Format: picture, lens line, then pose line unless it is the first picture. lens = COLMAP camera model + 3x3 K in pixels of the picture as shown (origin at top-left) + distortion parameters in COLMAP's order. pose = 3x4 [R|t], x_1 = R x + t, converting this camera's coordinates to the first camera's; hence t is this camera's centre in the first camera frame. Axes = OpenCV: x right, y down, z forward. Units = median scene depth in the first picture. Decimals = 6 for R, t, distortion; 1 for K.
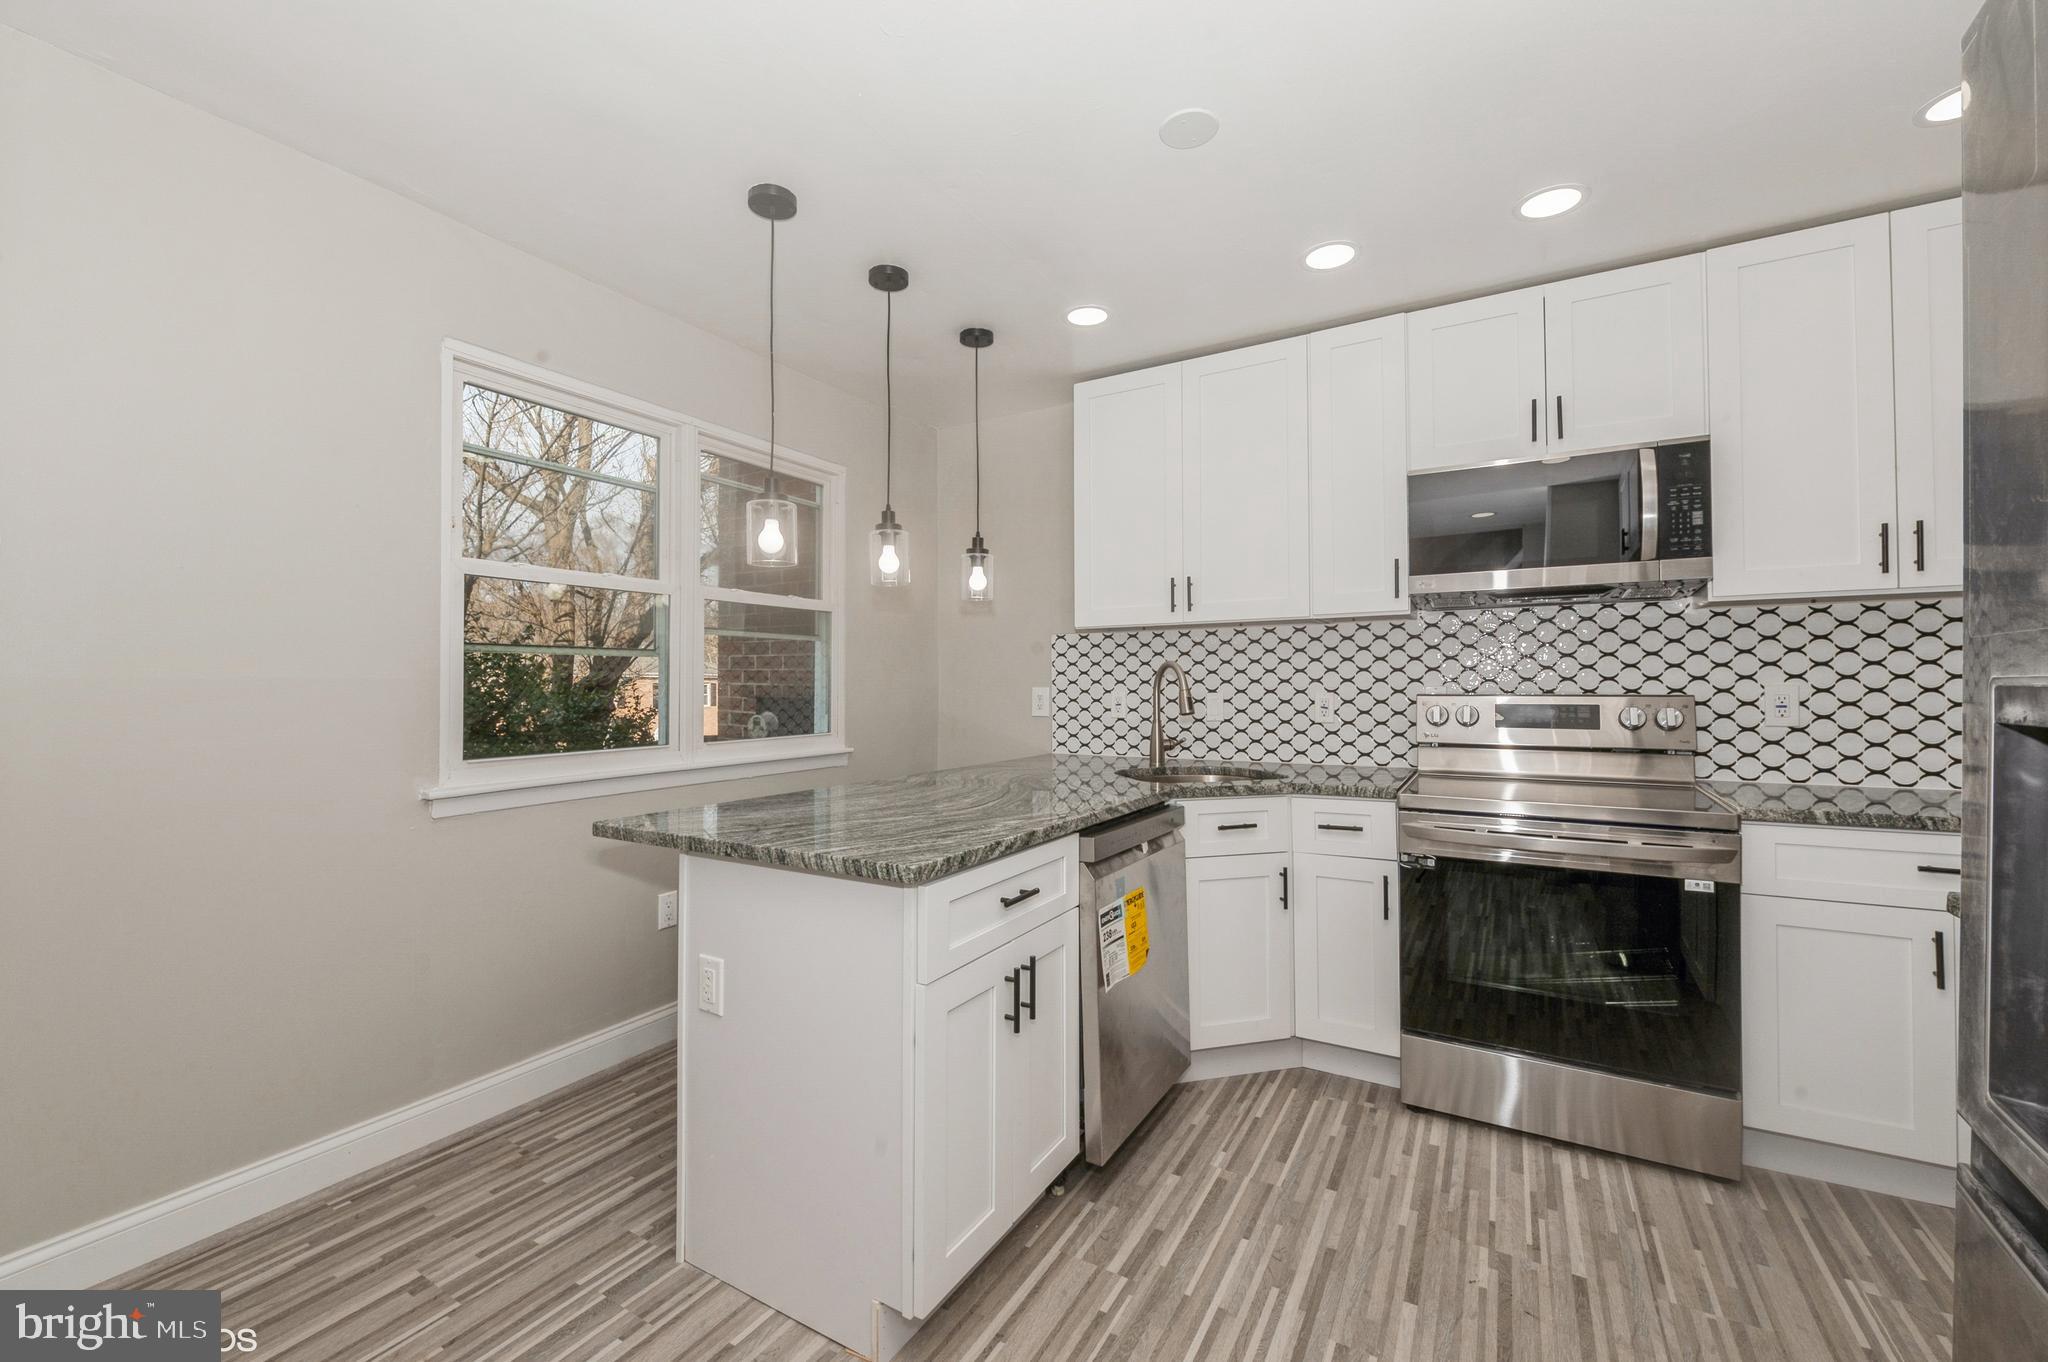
lens RADIAL K [[818.6, 0, 1016.5], [0, 818.6, 672.5], [0, 0, 1]] dist [0.005114, -0.003719]
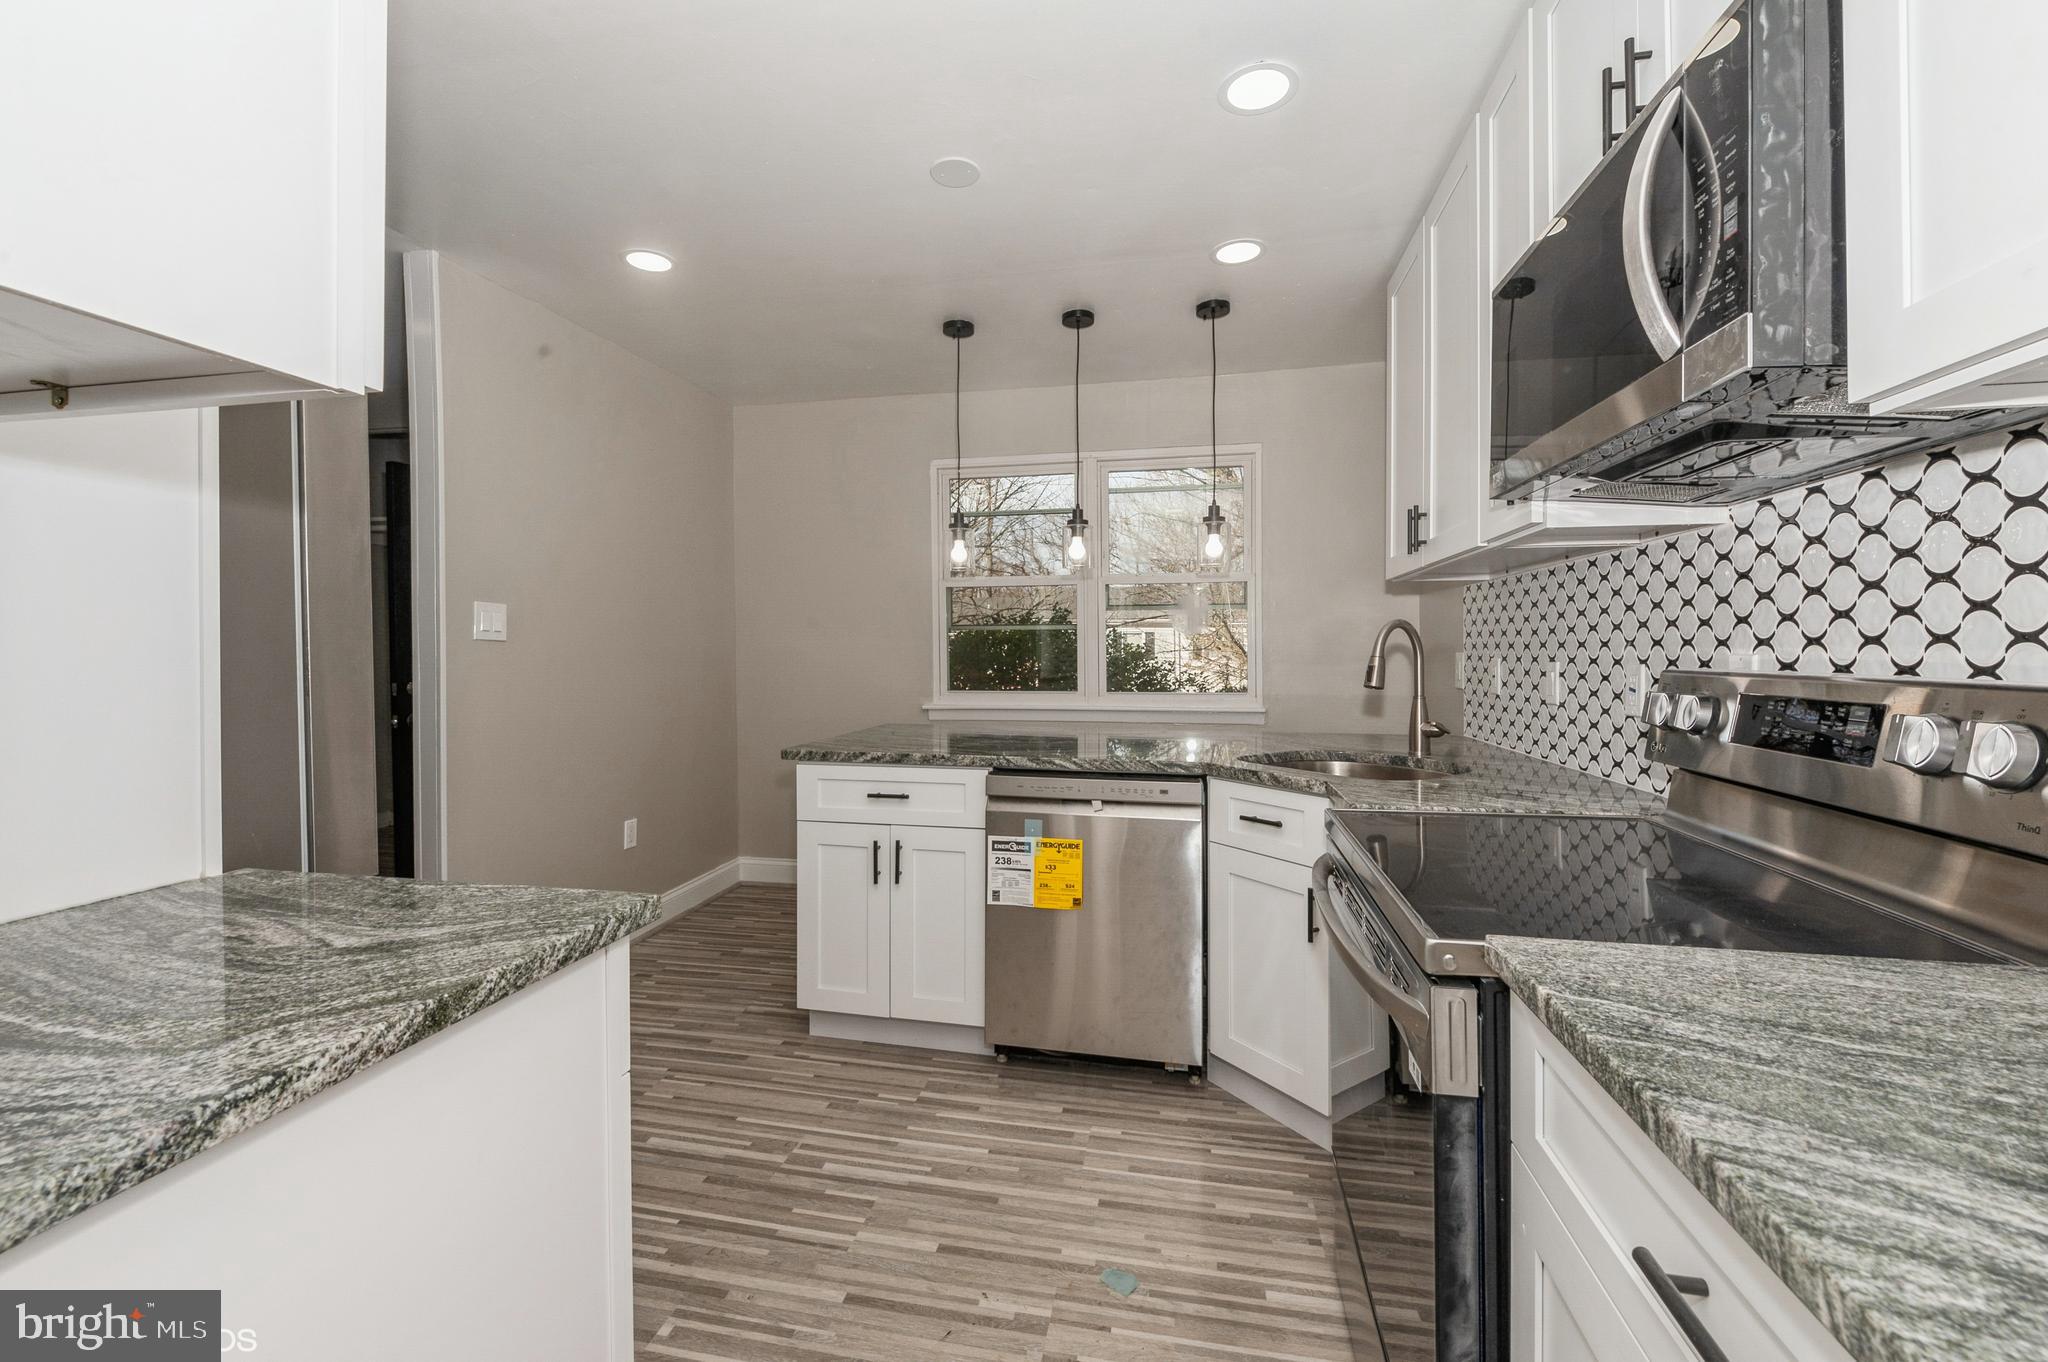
lens RADIAL K [[818.6, 0, 1029.8], [0, 818.6, 652.4], [0, 0, 1]] dist [0.005114, -0.003719]
pose [[0.337581, 0.006295, -0.941275, 1.102429], [0.012461, 0.999860, 0.011156, 0.006218], [0.941214, -0.015495, 0.337456, 0.571352]]
